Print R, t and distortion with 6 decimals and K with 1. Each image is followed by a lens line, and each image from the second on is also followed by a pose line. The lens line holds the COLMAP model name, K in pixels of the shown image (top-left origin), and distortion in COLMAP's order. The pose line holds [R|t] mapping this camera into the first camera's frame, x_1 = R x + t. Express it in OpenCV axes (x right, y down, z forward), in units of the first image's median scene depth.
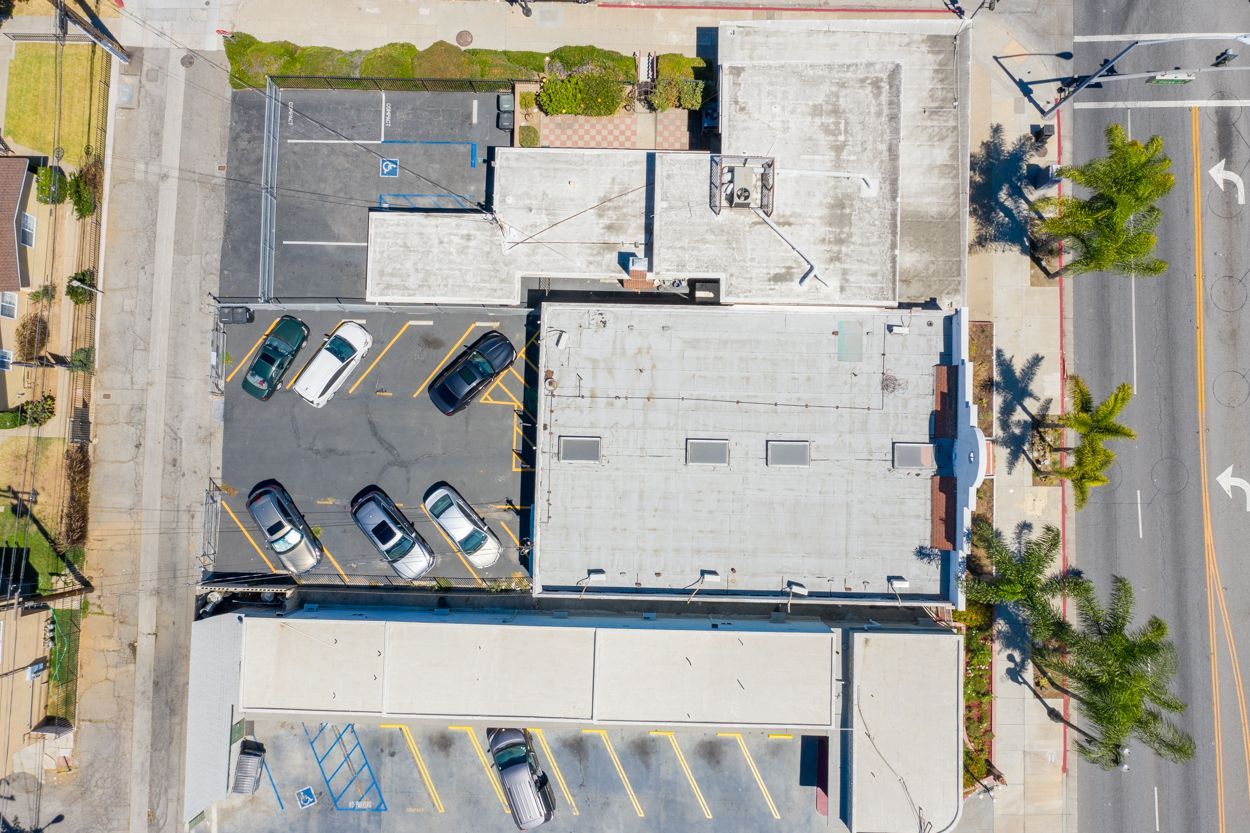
lens RADIAL K [[987.8, 0, 622.0], [0, 987.8, 411.5], [0, 0, 1]] dist [-0.011239, 0.008409]
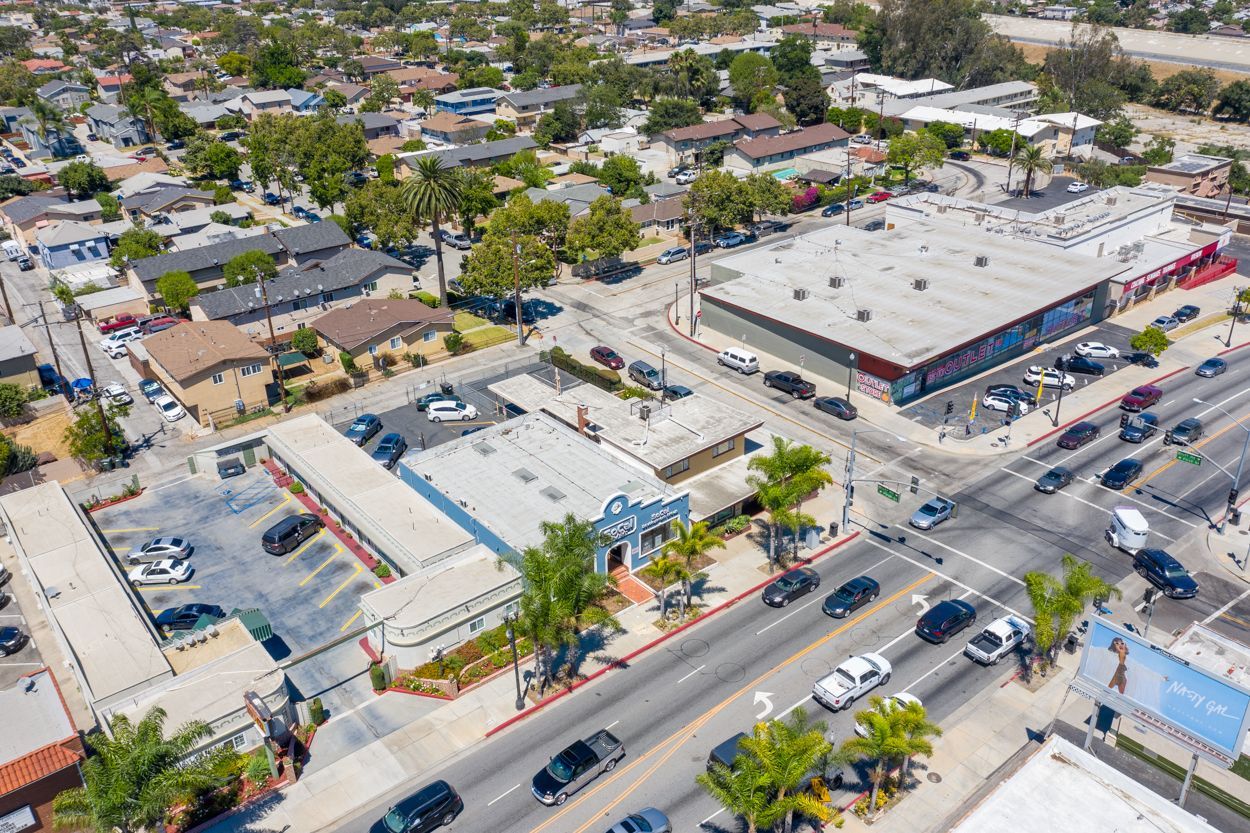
lens RADIAL K [[987.8, 0, 622.0], [0, 987.8, 411.5], [0, 0, 1]] dist [-0.011239, 0.008409]
pose [[0.650527, 0.333696, -0.682247, 1.239864], [-0.757024, 0.357118, -0.547157, 0.756671], [0.061059, 0.872418, 0.484931, 0.093808]]
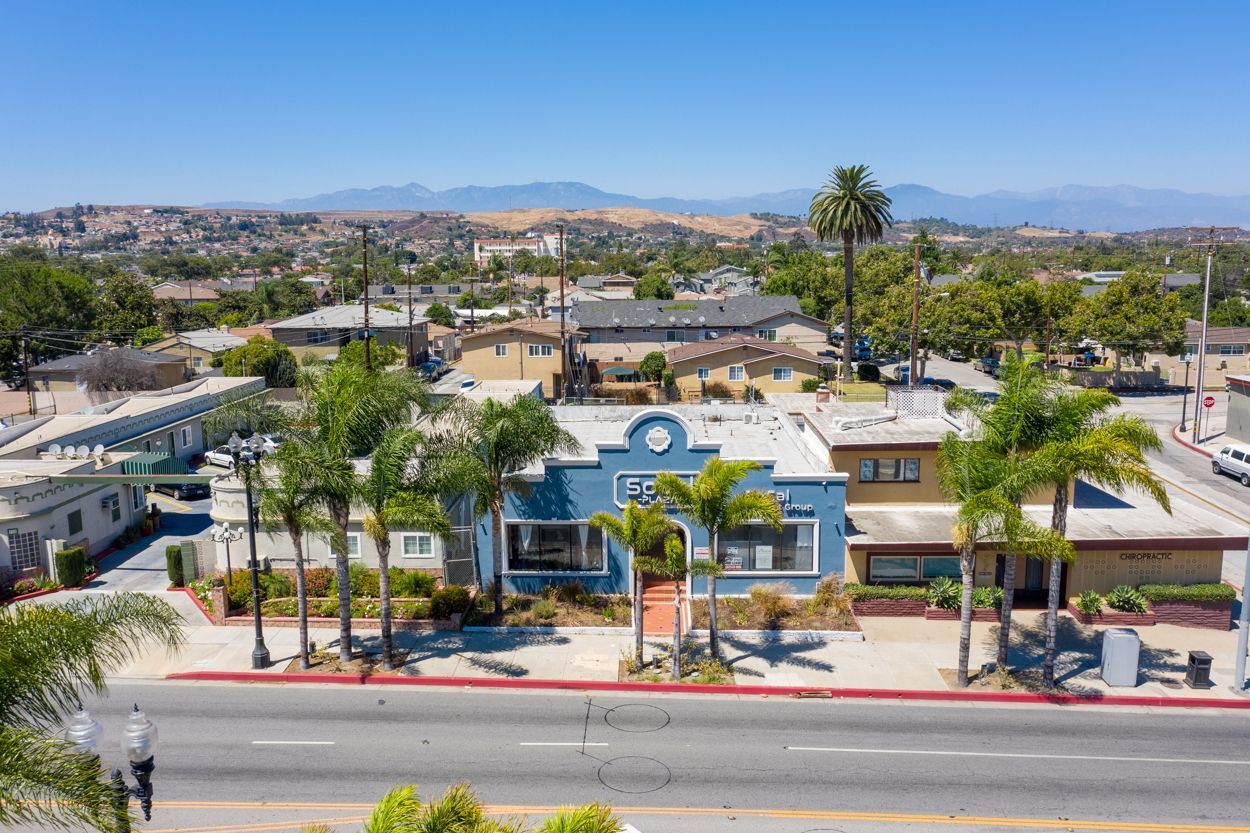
lens RADIAL K [[987.8, 0, 622.0], [0, 987.8, 411.5], [0, 0, 1]] dist [-0.011239, 0.008409]
pose [[-0.011513, 0.174247, -0.984635, 1.045991], [-0.997457, 0.067256, 0.023565, 0.051544], [0.070329, 0.982402, 0.173030, 0.743565]]
